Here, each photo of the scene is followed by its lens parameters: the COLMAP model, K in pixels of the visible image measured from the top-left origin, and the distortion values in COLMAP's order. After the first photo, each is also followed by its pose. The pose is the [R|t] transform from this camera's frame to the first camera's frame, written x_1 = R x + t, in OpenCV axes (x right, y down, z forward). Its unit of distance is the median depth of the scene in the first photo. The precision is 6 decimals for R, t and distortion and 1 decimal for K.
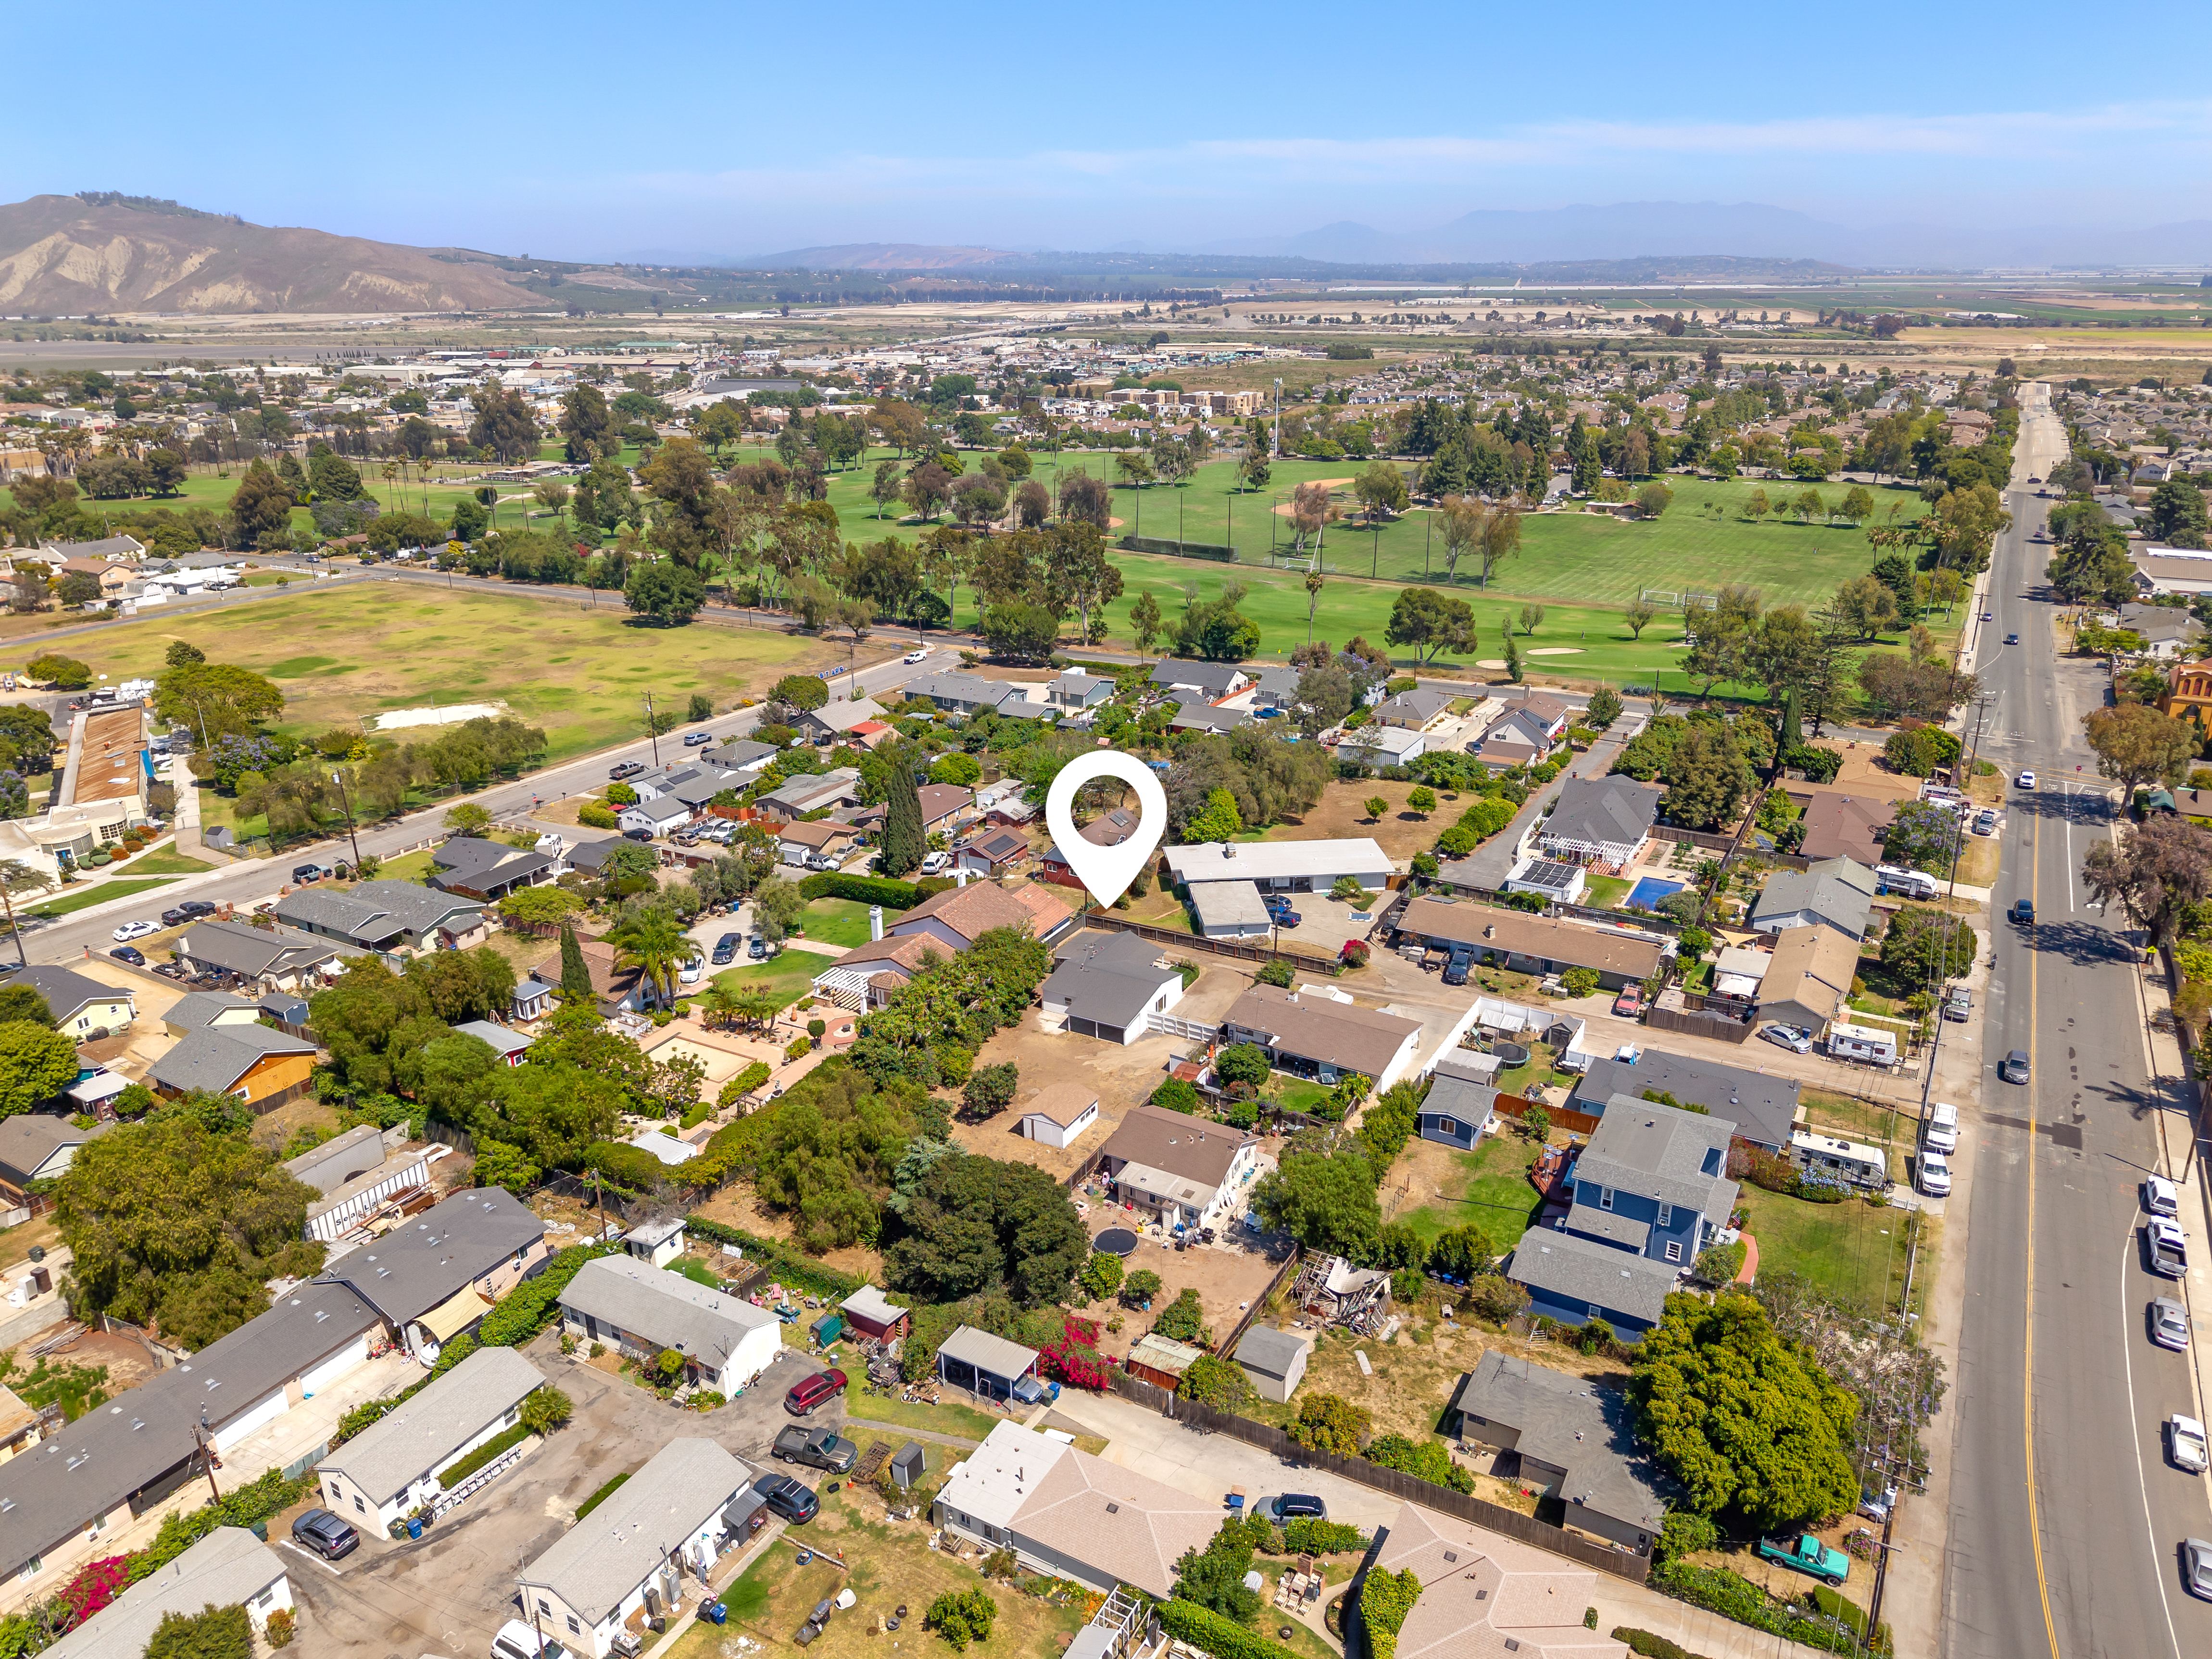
lens RADIAL K [[1494.8, 0, 1106.0], [0, 1494.8, 829.5], [0, 0, 1]] dist [0.045280, -0.066650]
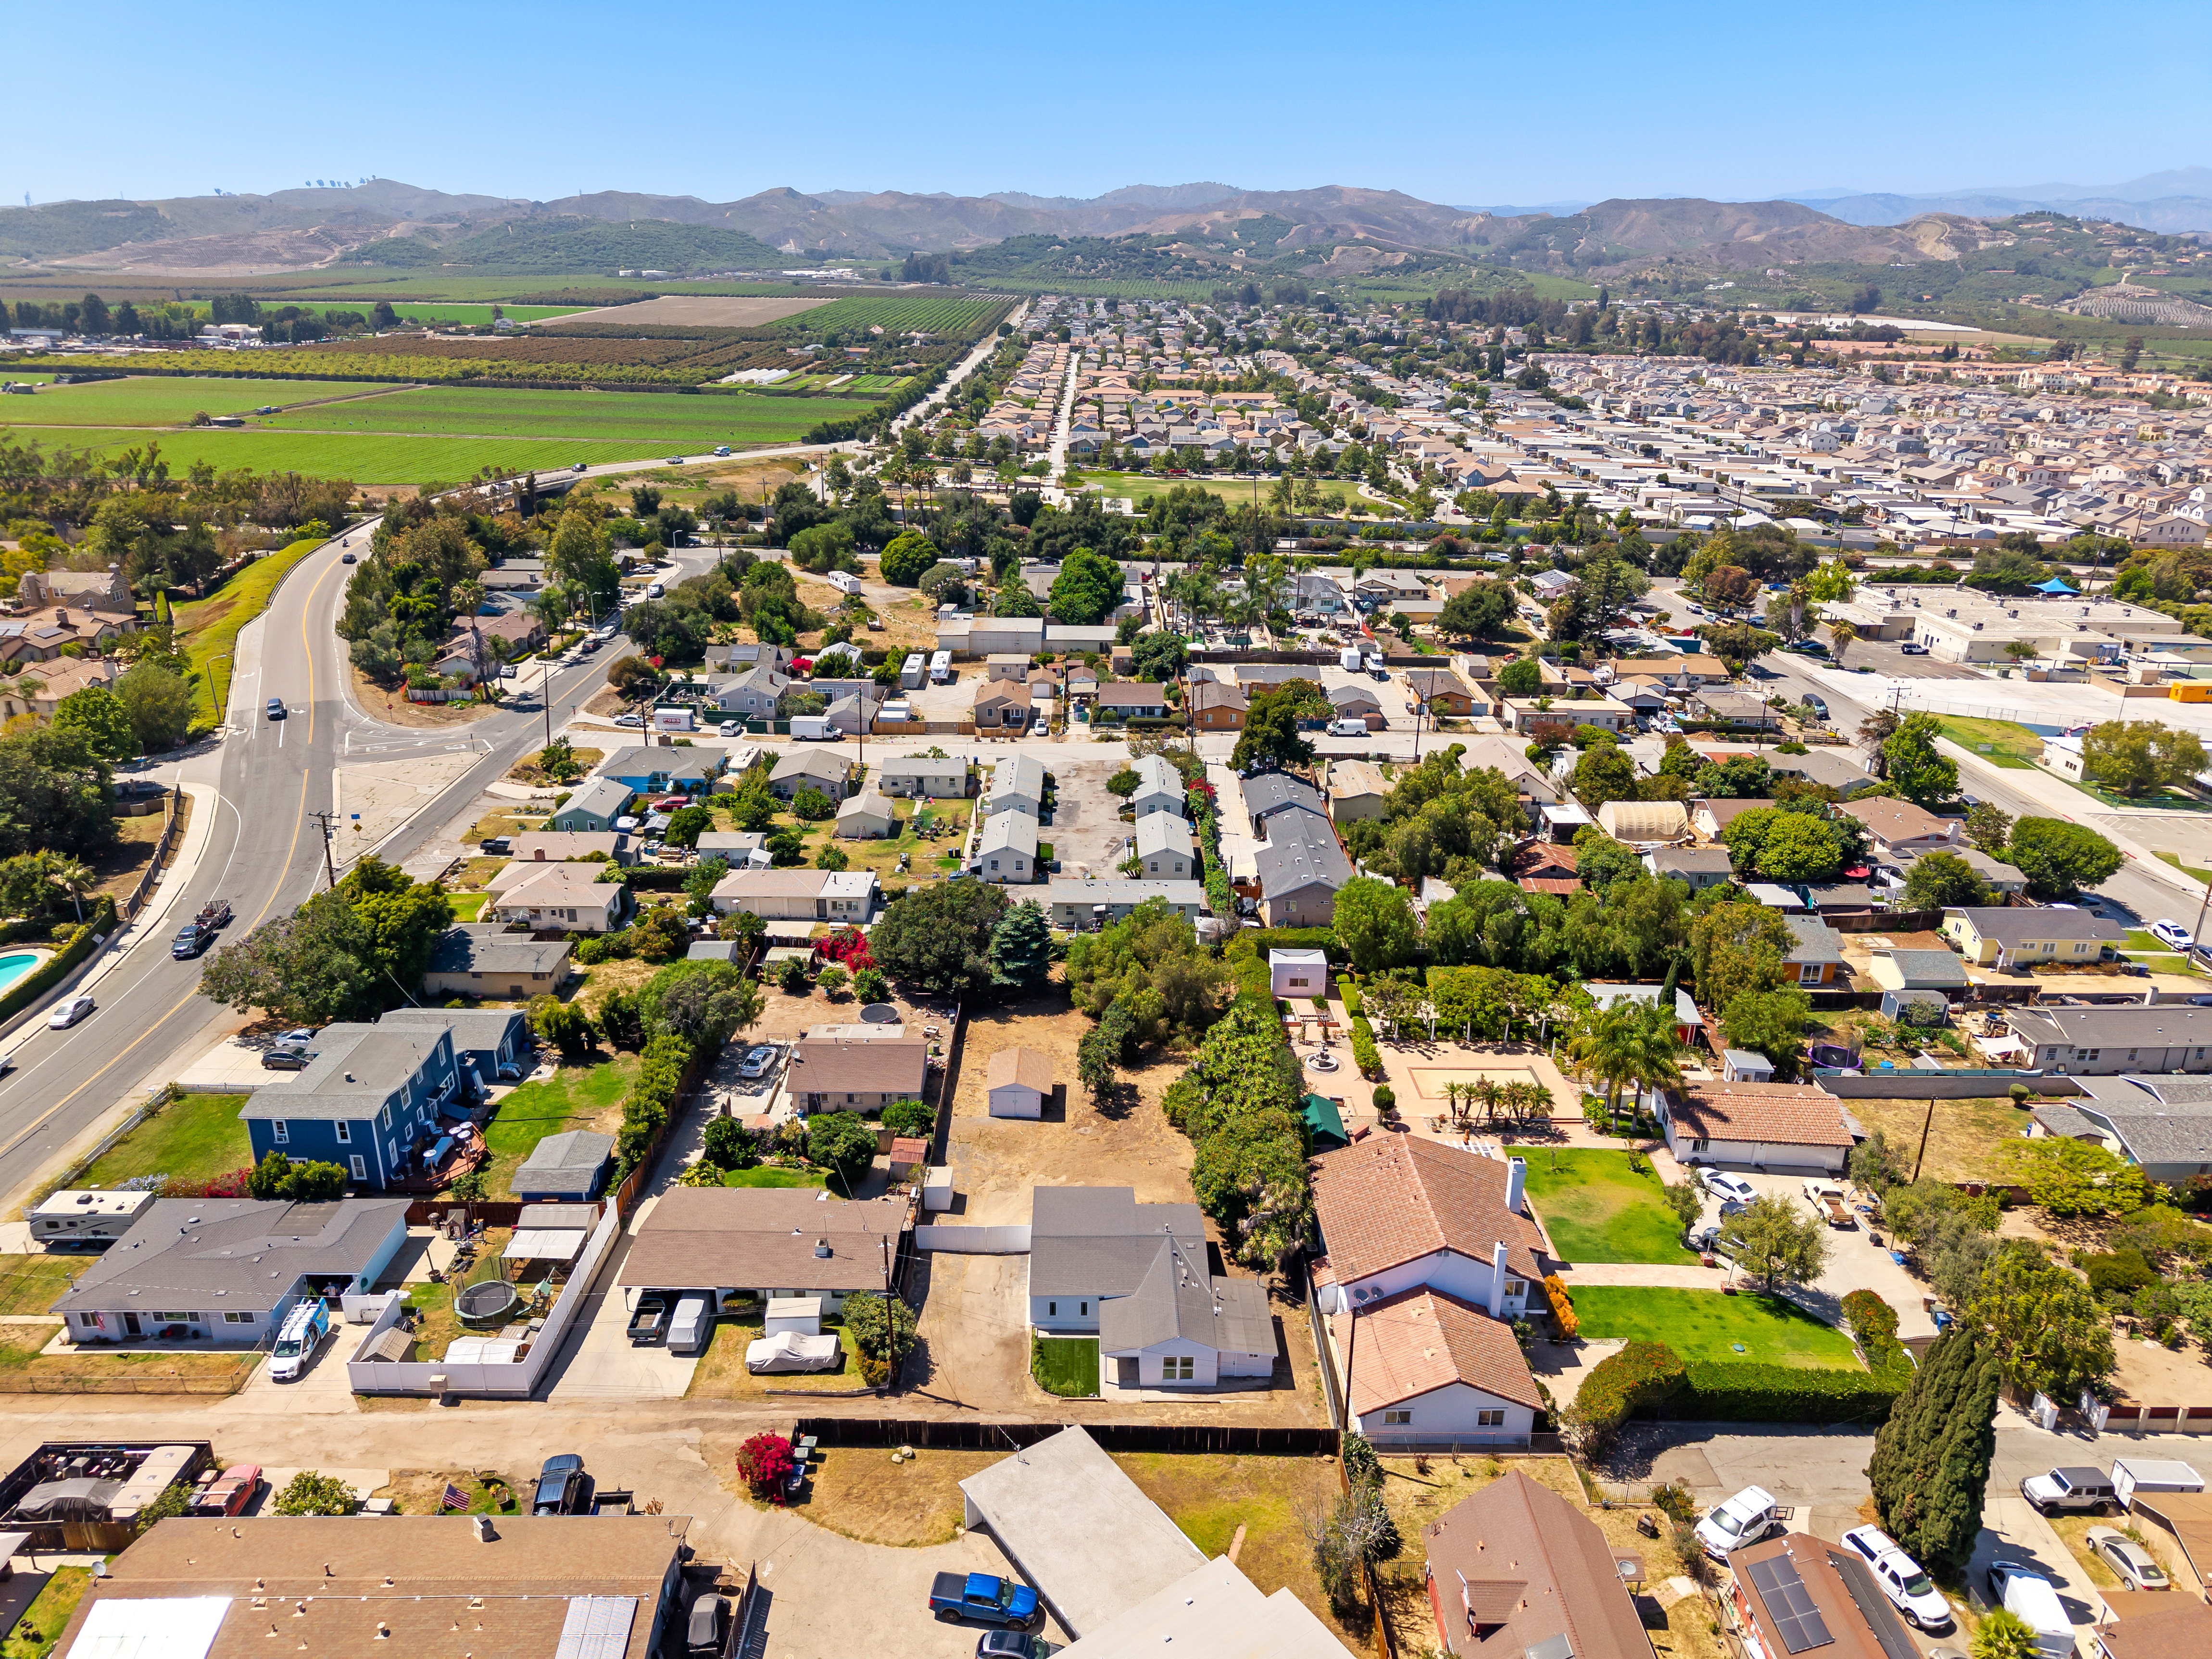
lens RADIAL K [[1492.0, 0, 1106.0], [0, 1492.0, 829.5], [0, 0, 1]] dist [0.007302, -0.006181]
pose [[-0.860567, 0.182117, -0.475666, 0.223823], [-0.174658, 0.771753, 0.611467, -0.340450], [0.478455, 0.609287, -0.632337, 1.019297]]
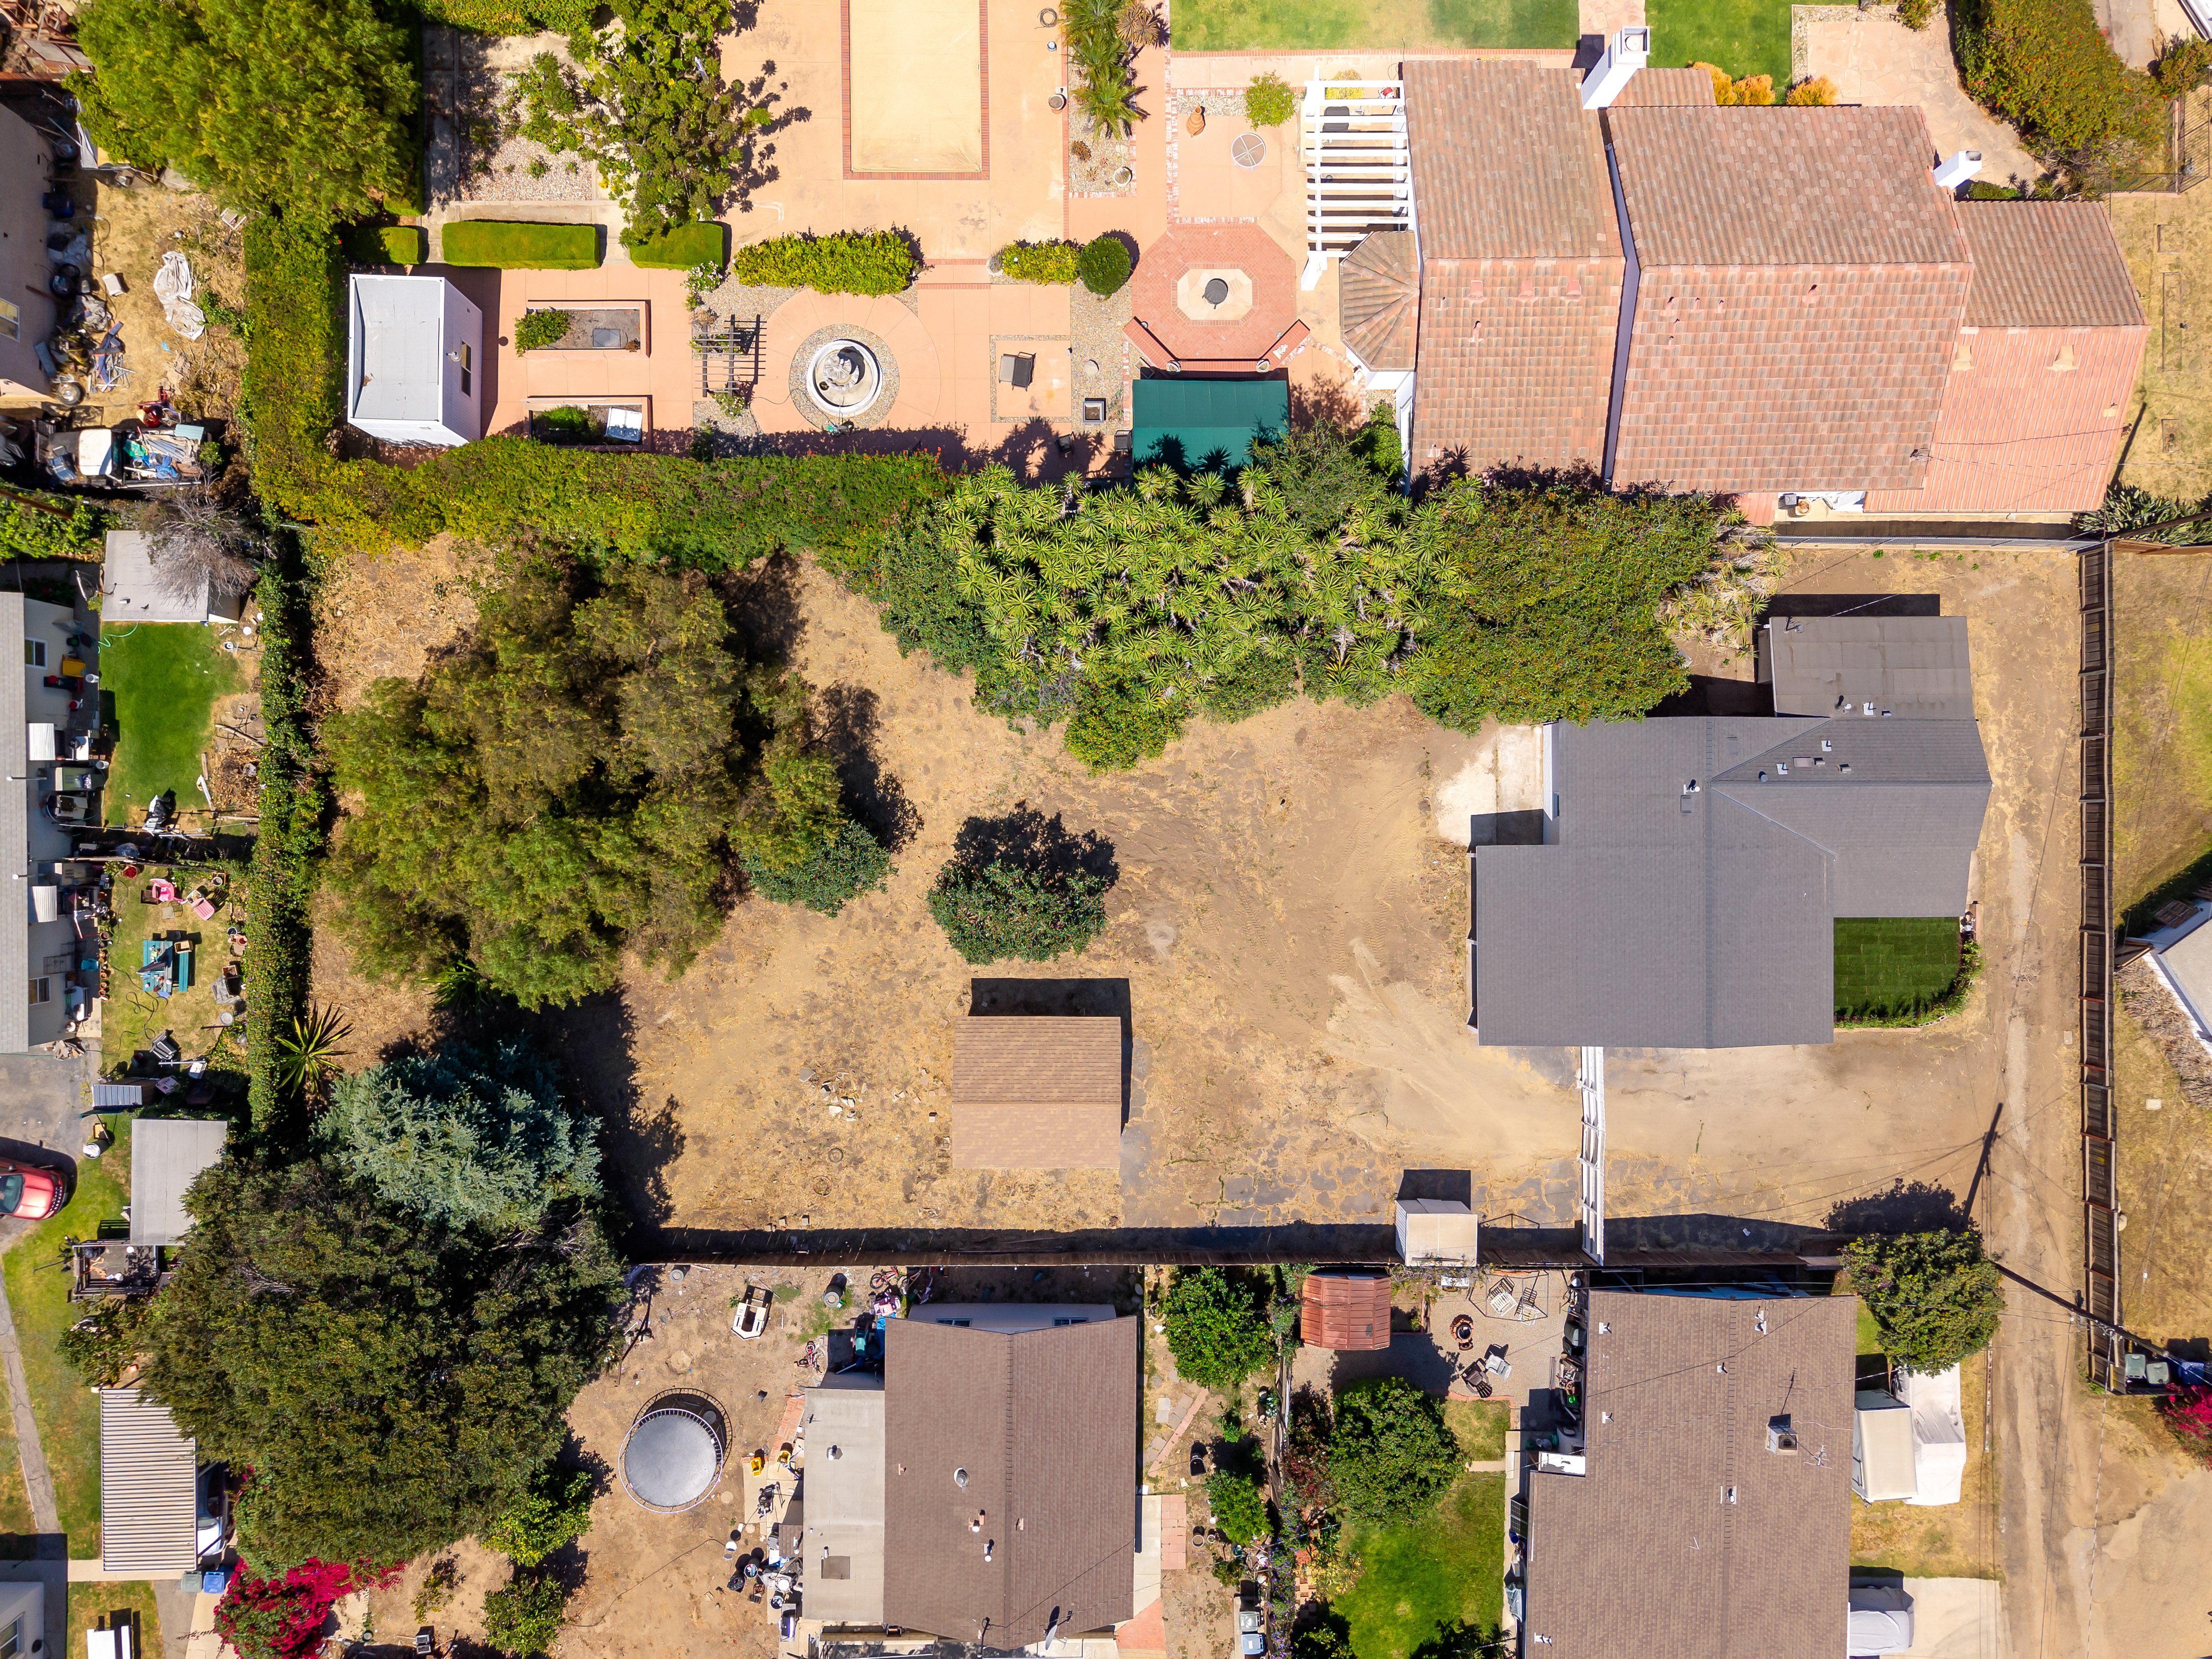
lens RADIAL K [[1470.8, 0, 1106.0], [0, 1470.8, 829.5], [0, 0, 1]] dist [0.001628, 0.005565]
pose [[0.497477, 0.866745, 0.035646, -0.065069], [-0.343503, 0.159092, 0.925578, -0.131867], [0.796569, -0.472698, 0.376874, 0.606936]]
